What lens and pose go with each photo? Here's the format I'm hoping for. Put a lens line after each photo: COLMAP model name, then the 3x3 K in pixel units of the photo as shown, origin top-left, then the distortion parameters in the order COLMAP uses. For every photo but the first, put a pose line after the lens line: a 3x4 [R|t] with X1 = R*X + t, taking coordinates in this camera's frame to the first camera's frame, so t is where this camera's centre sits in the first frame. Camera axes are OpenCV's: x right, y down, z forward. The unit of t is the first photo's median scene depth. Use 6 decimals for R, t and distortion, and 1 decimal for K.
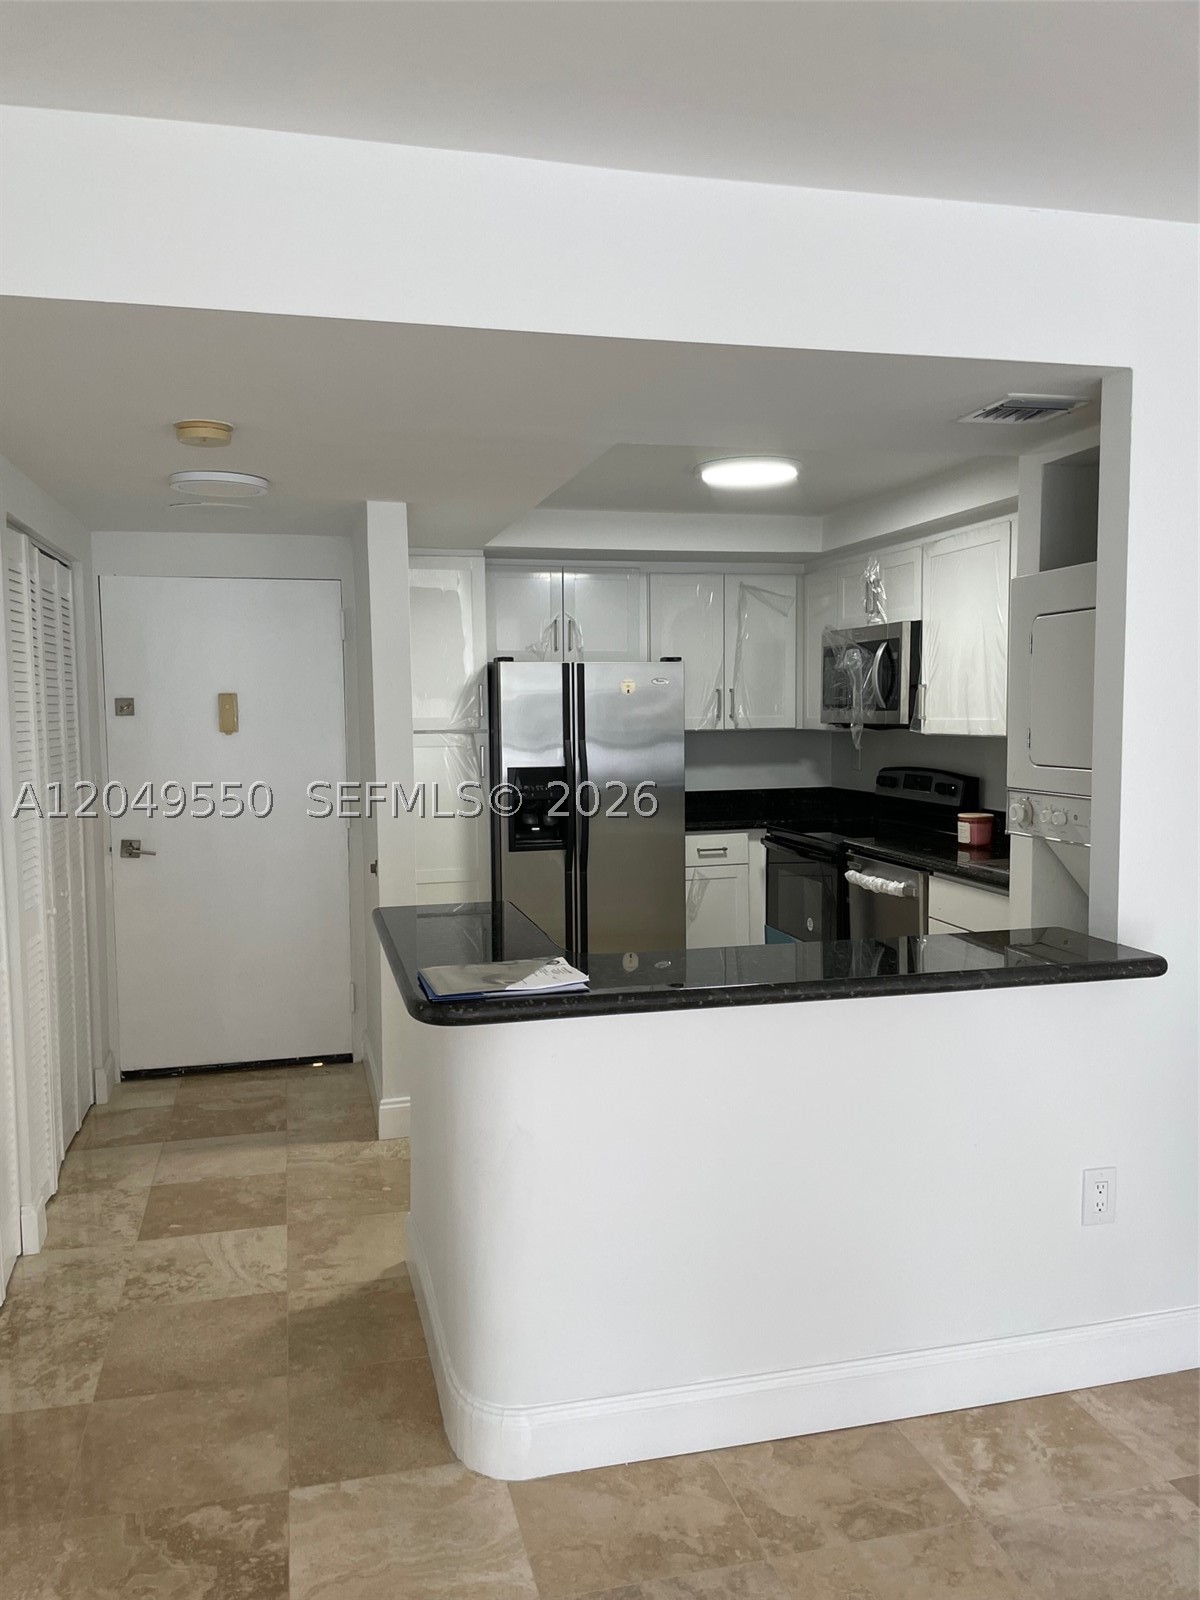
lens RADIAL K [[1220.4, 0, 599.6], [0, 1220.4, 790.0], [0, 0, 1]] dist [0.131729, -0.169146]
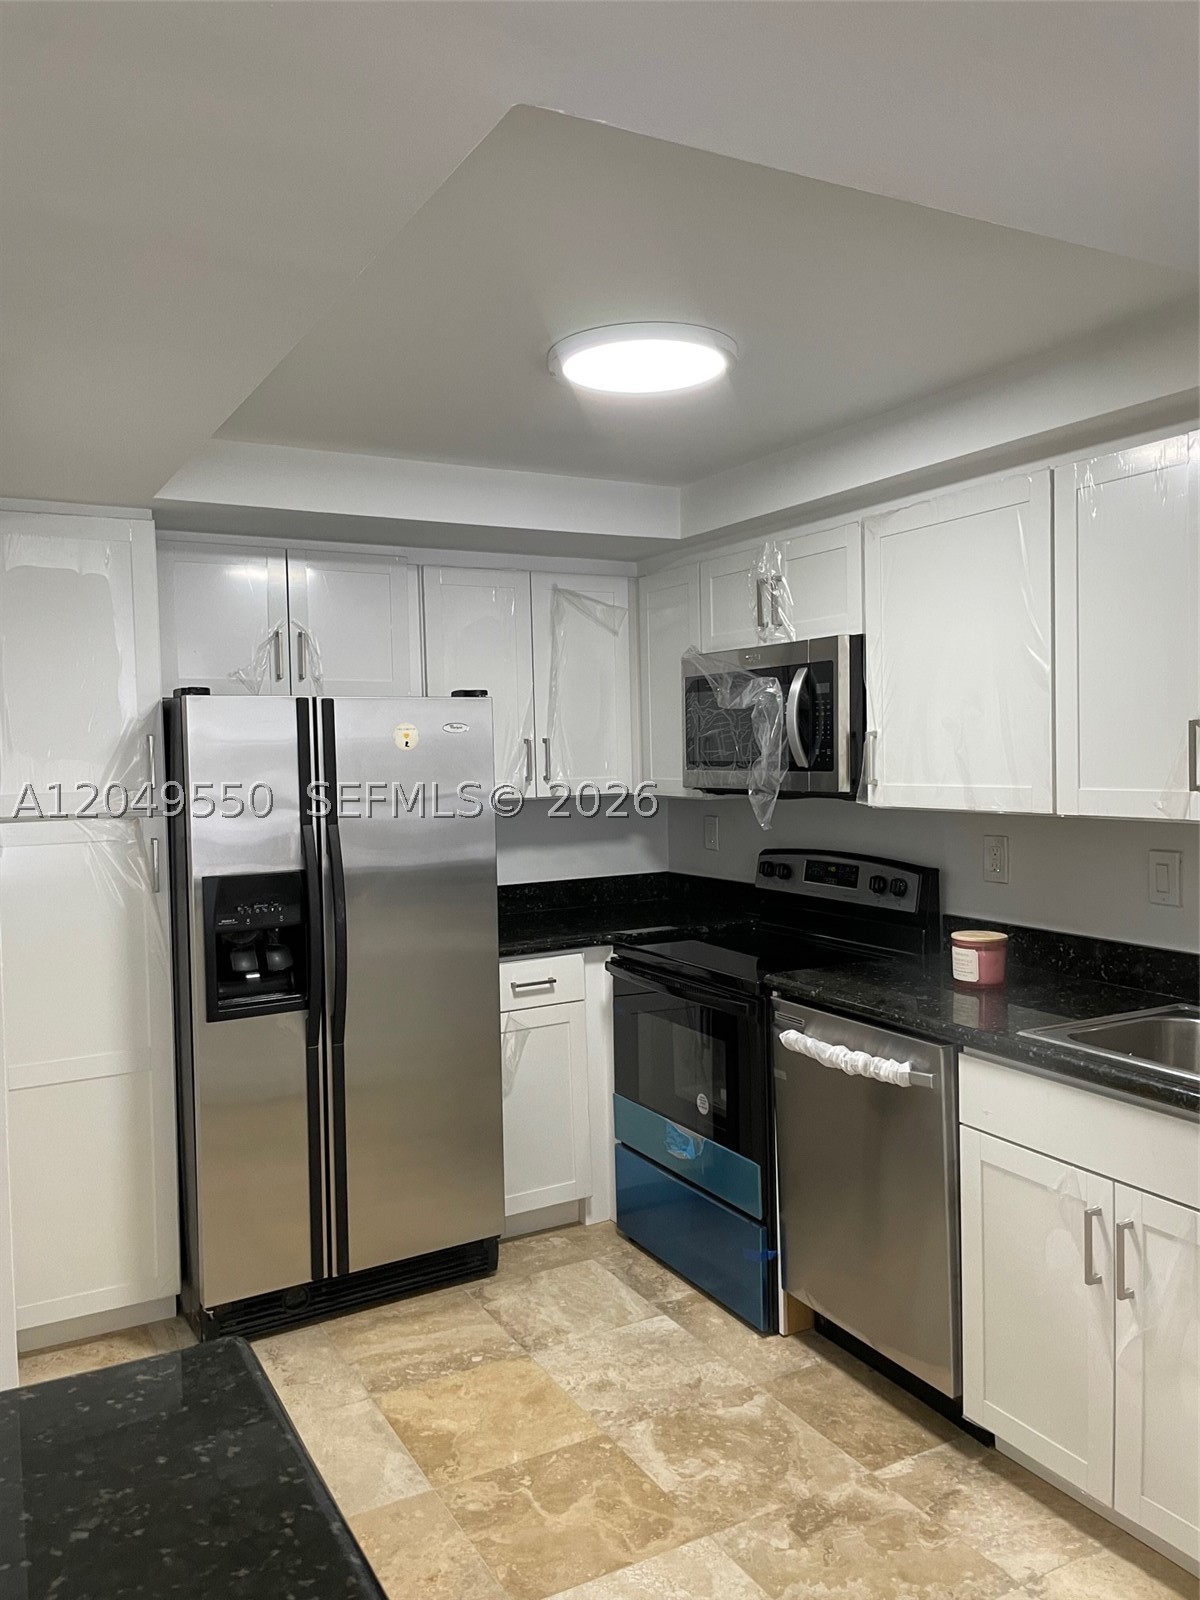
lens RADIAL K [[1220.4, 0, 599.6], [0, 1220.4, 790.0], [0, 0, 1]] dist [0.131729, -0.169146]
pose [[0.968969, -0.017778, 0.246542, -0.035550], [0.026875, 0.999075, -0.033579, -0.033764], [-0.245717, 0.039163, 0.968550, 0.373092]]
